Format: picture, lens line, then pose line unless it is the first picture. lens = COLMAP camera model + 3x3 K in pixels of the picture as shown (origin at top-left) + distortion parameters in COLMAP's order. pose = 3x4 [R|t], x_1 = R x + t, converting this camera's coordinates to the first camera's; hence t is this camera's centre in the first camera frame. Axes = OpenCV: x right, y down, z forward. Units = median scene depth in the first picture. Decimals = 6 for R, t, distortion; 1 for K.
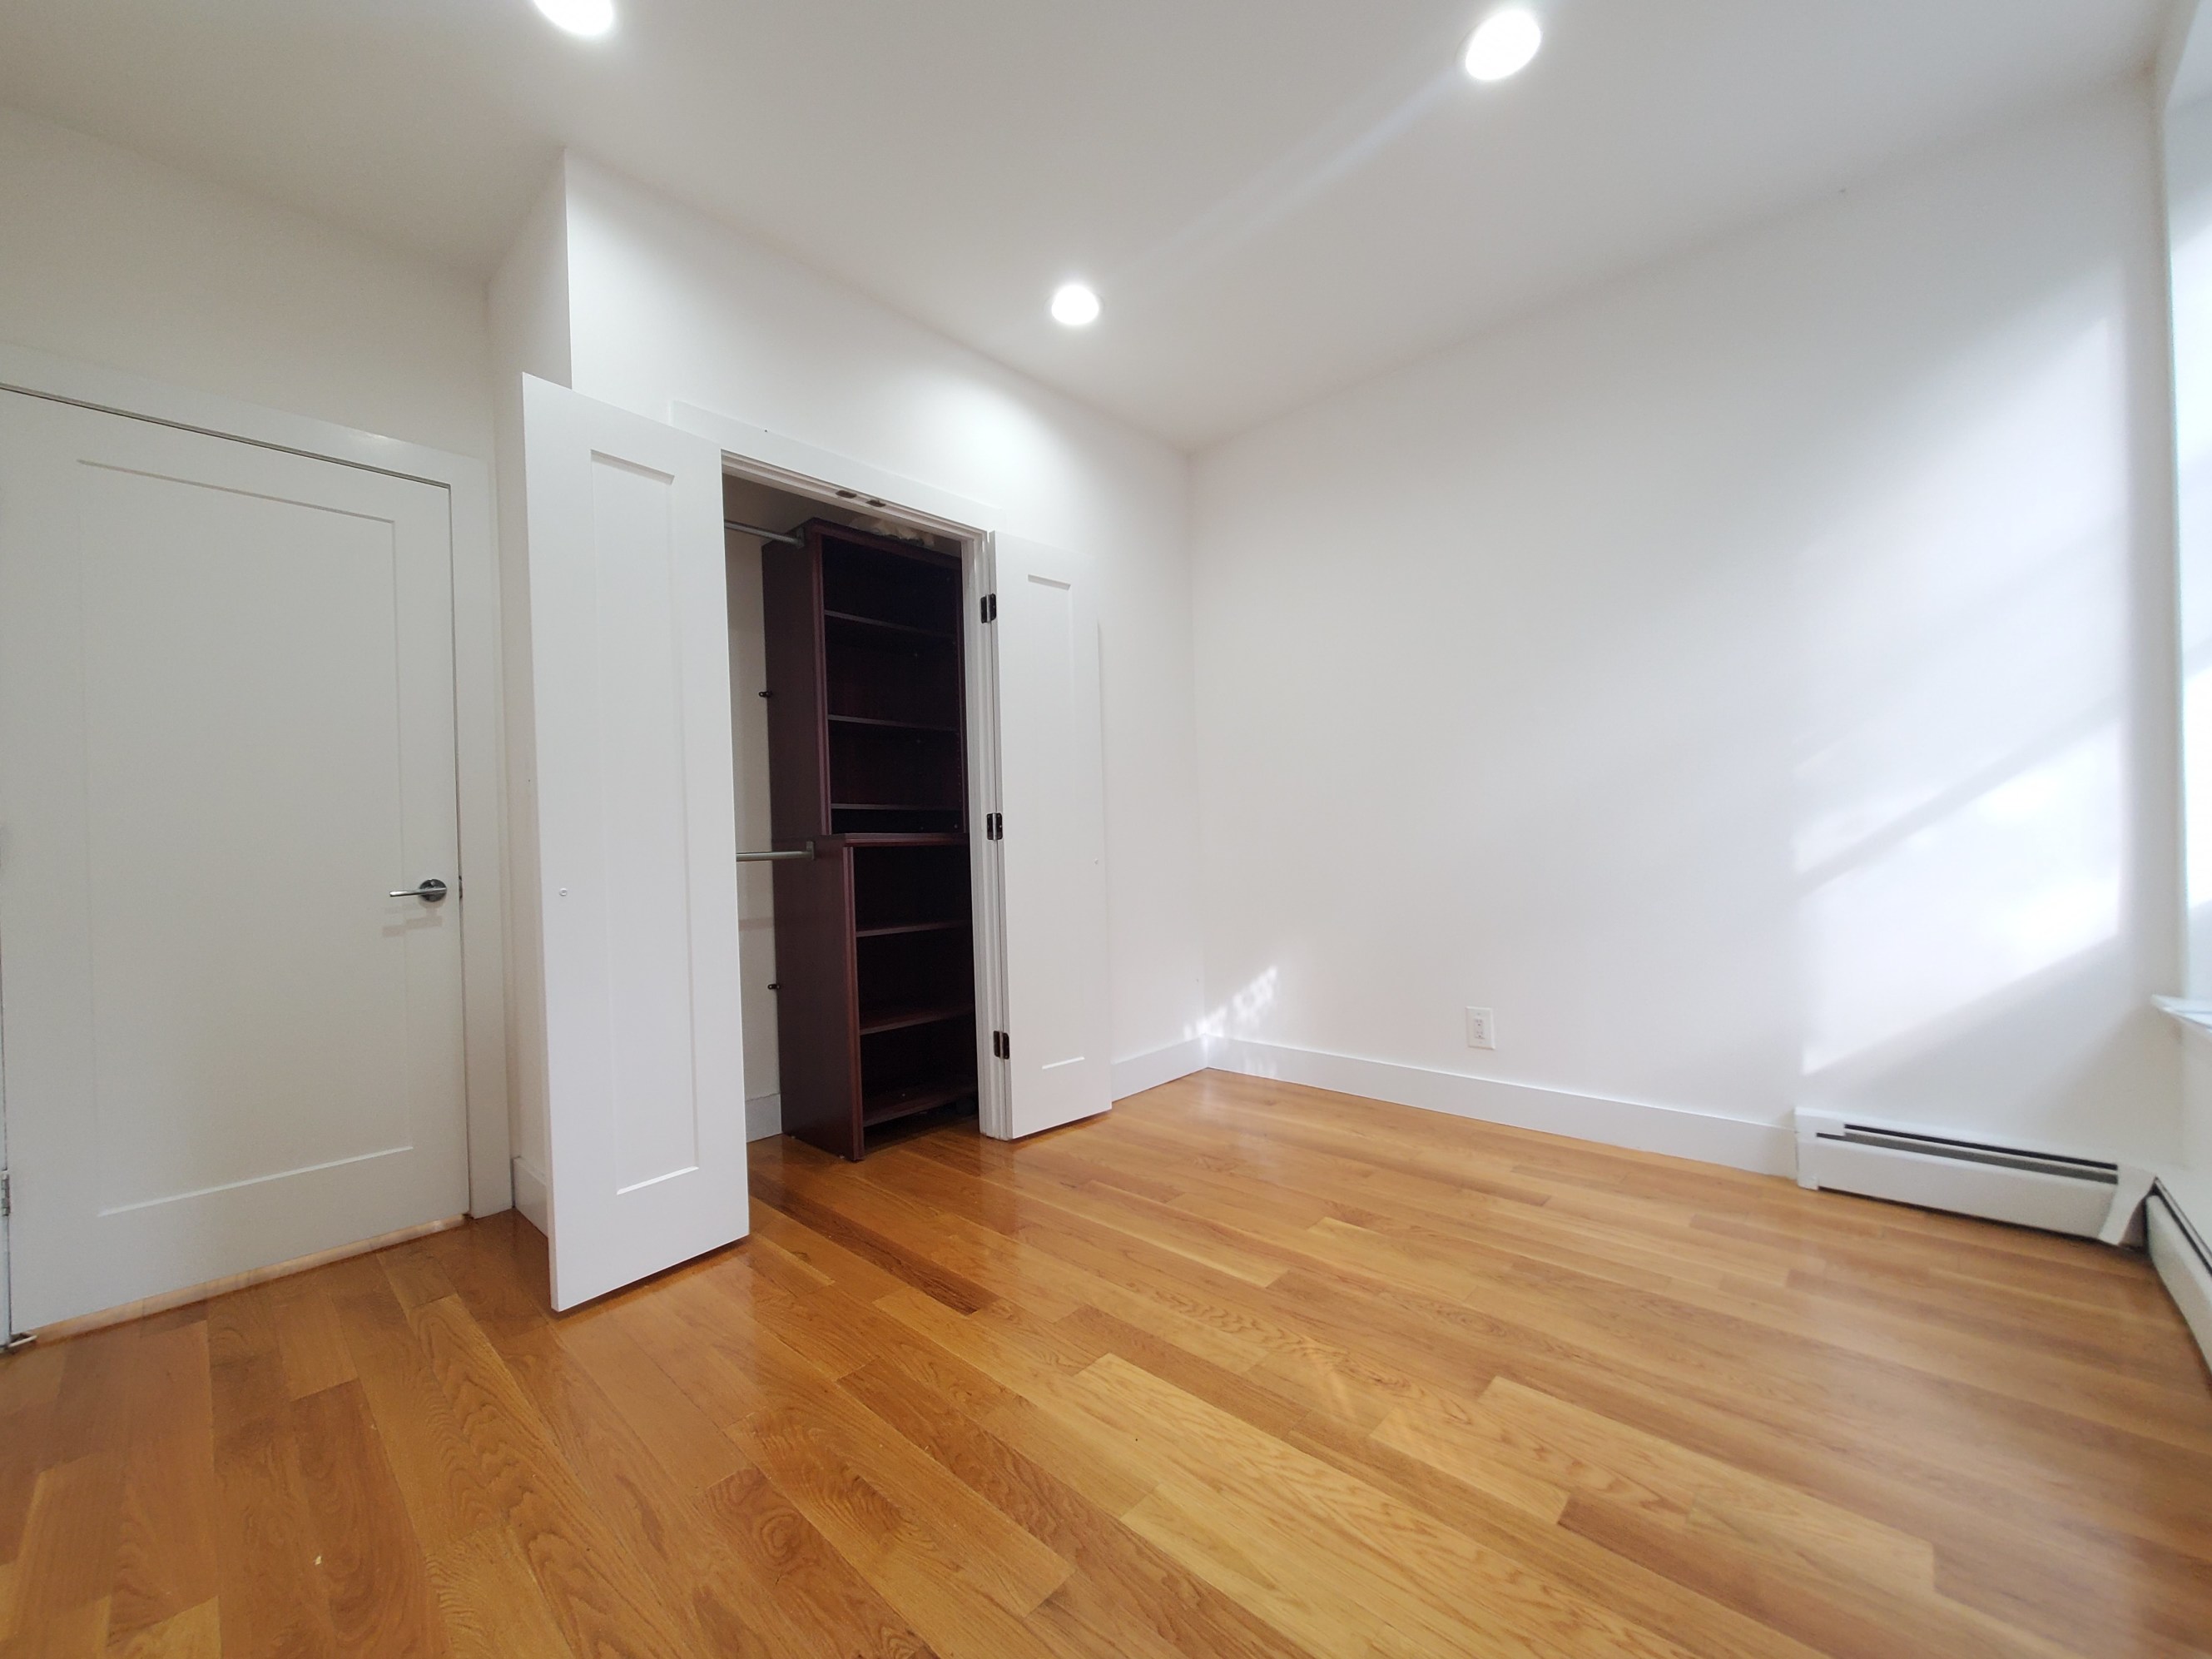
lens RADIAL K [[878.9, 0, 1099.7], [0, 878.9, 822.3], [0, 0, 1]] dist [-0.000284, 0.000221]
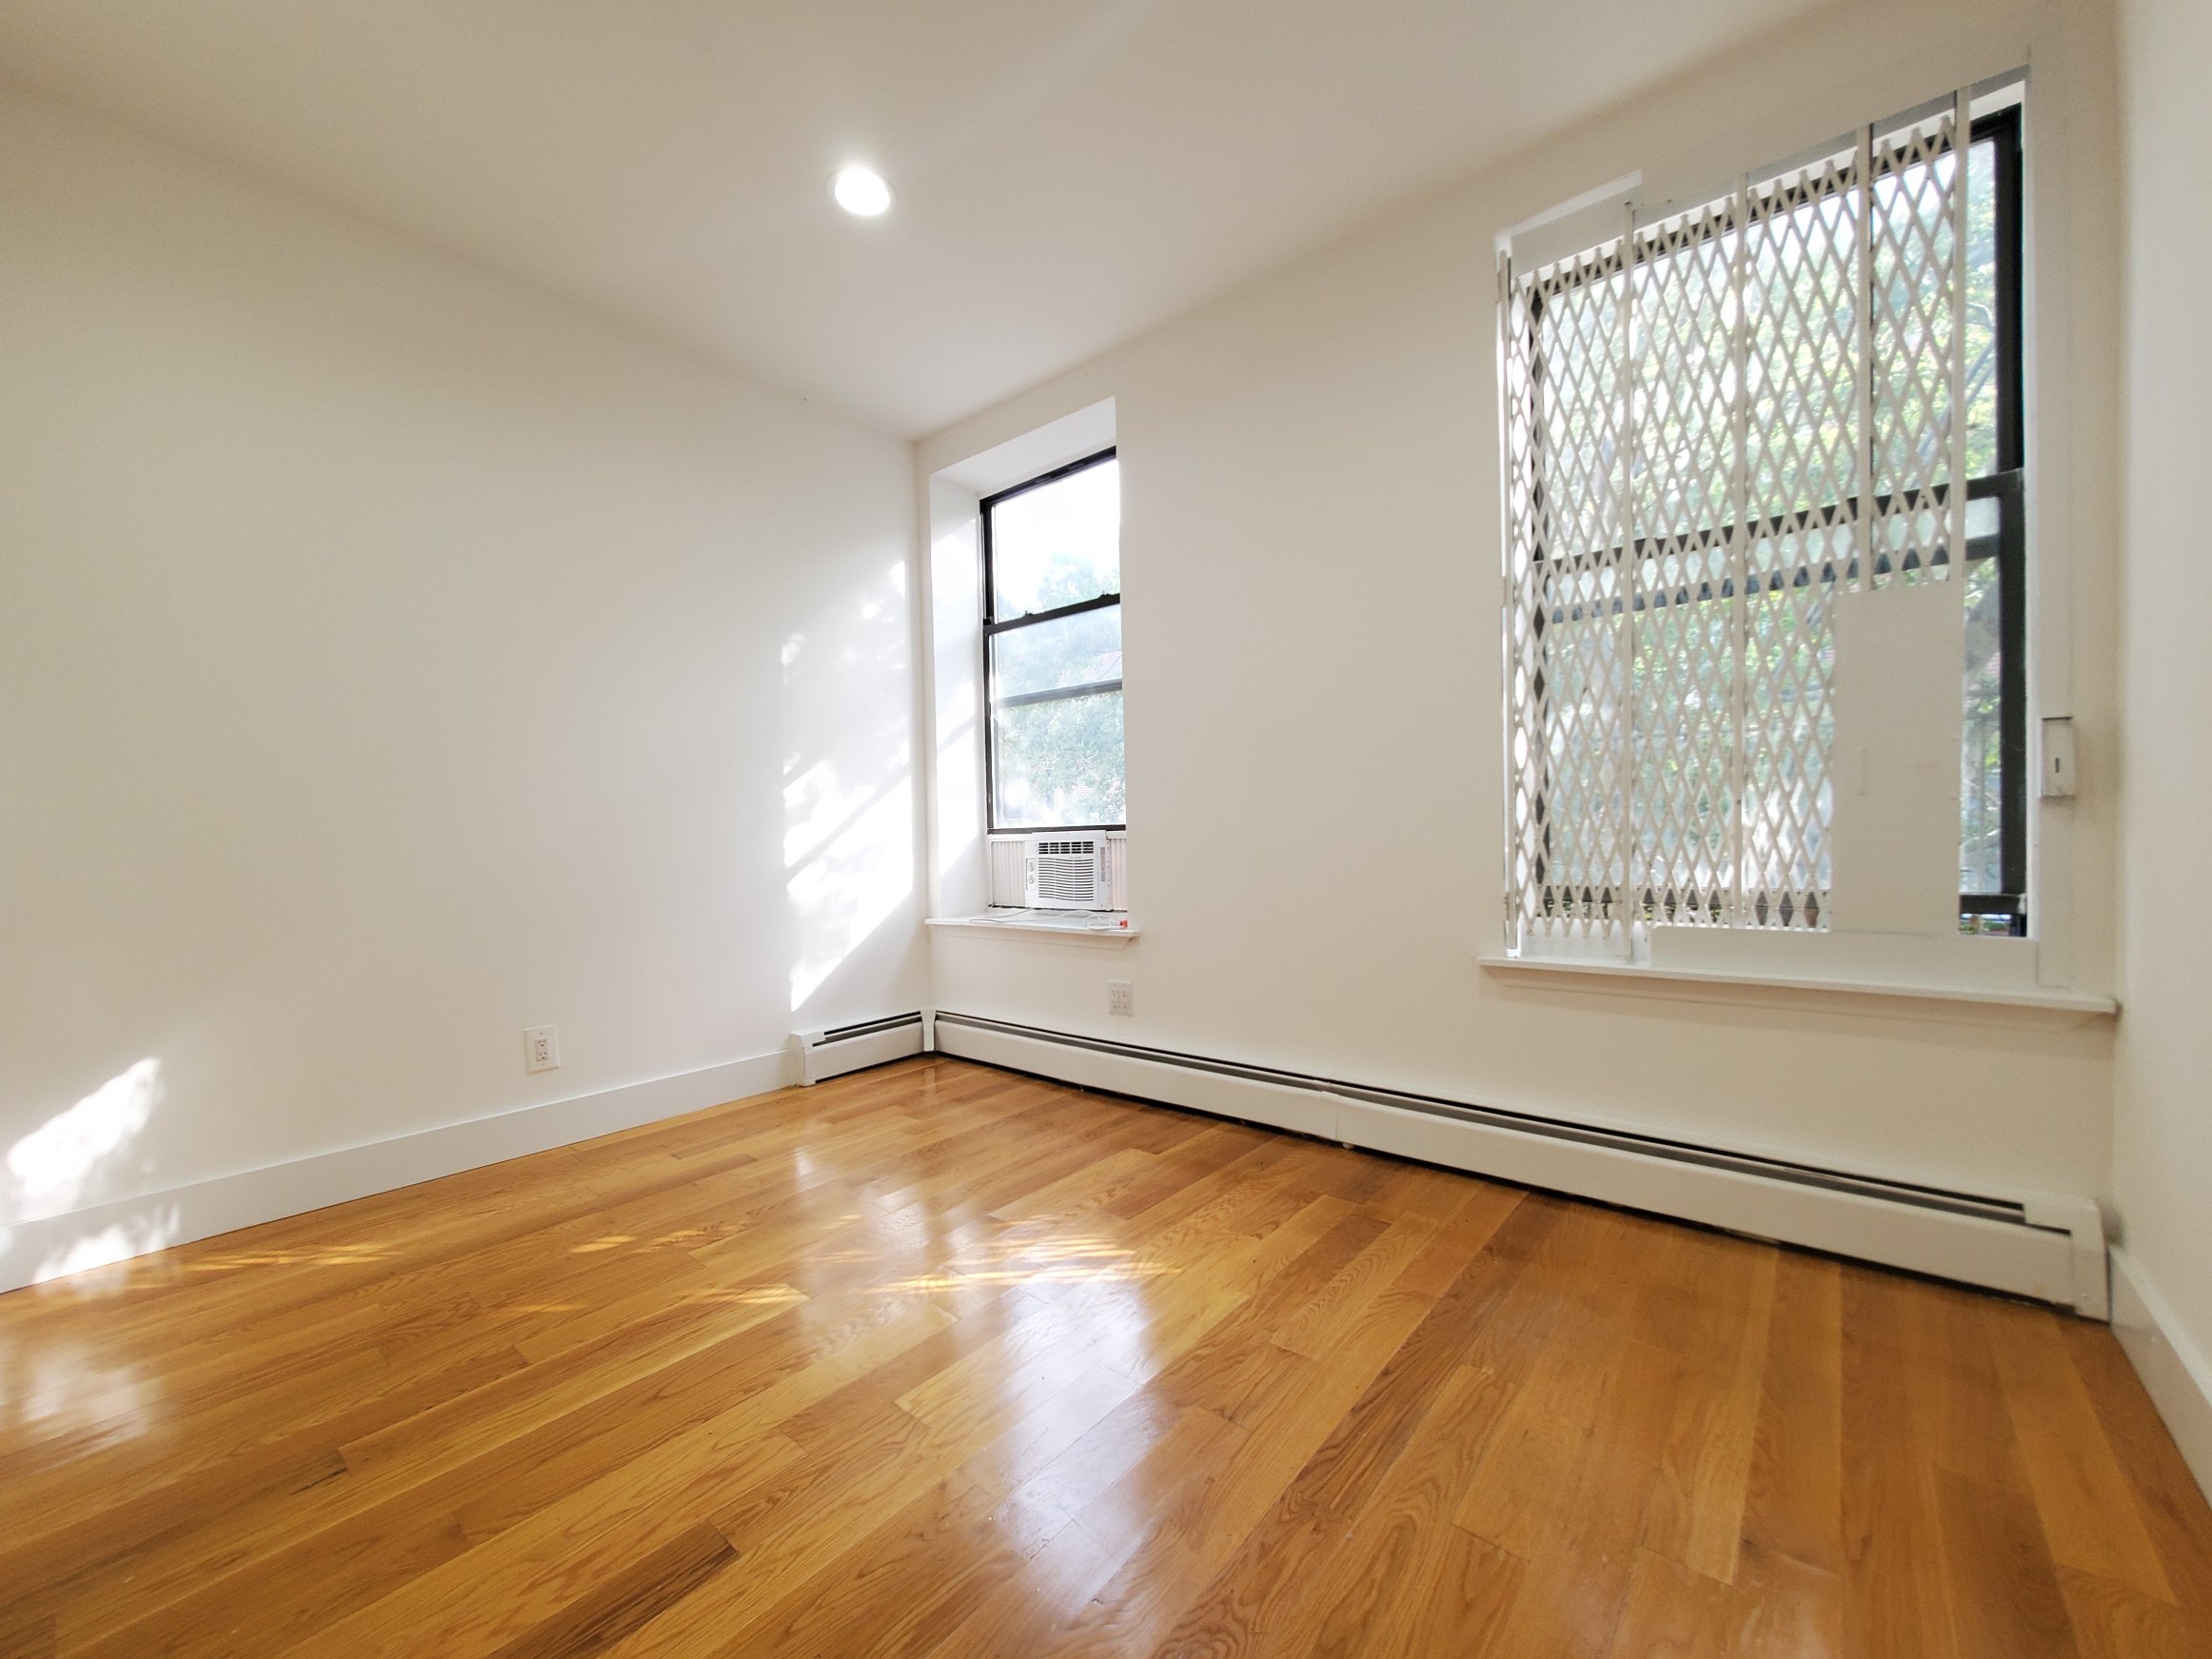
lens RADIAL K [[878.8, 0, 1100.8], [0, 878.8, 842.9], [0, 0, 1]] dist [-0.000284, 0.000221]
pose [[-0.065024, 0.017083, 0.997737, -0.640213], [0.002370, 0.999853, -0.016965, 0.053015], [-0.997881, 0.001262, -0.065055, 0.628959]]
